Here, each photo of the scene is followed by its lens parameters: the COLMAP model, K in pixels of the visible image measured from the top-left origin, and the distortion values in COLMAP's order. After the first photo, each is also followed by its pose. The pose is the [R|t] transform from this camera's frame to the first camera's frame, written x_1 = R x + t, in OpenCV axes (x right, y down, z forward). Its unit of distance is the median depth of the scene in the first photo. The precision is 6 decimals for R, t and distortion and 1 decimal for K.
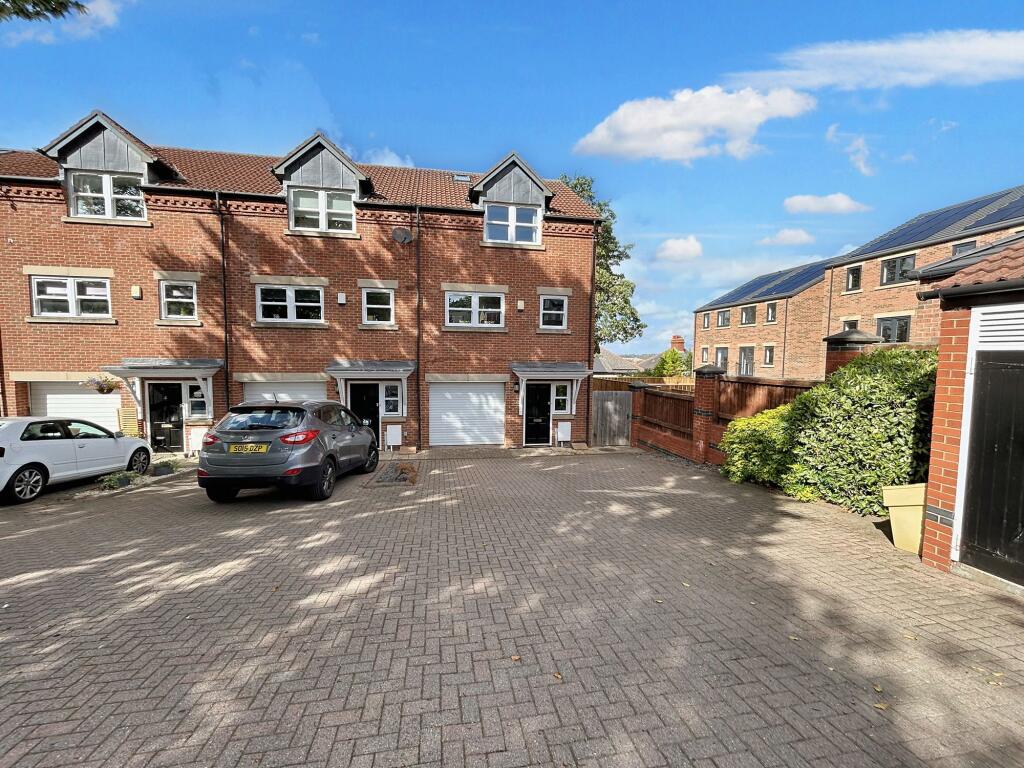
lens RADIAL K [[414.6, 0, 512.0], [0, 414.6, 384.0], [0, 0, 1]] dist [0.000782, 0.000935]
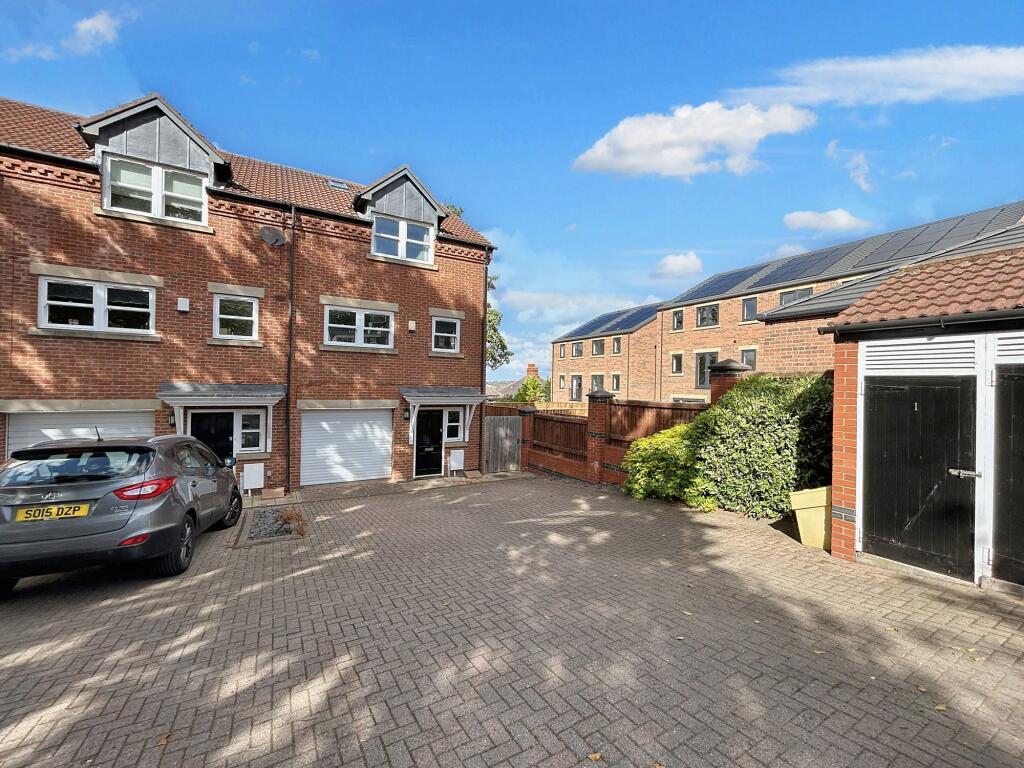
lens RADIAL K [[414.6, 0, 512.0], [0, 414.6, 384.0], [0, 0, 1]] dist [0.000782, 0.000935]
pose [[0.940281, 0.006825, 0.340331, -0.092362], [0.014965, 0.998004, -0.061359, 0.001297], [-0.340070, 0.062787, 0.938302, 0.061868]]
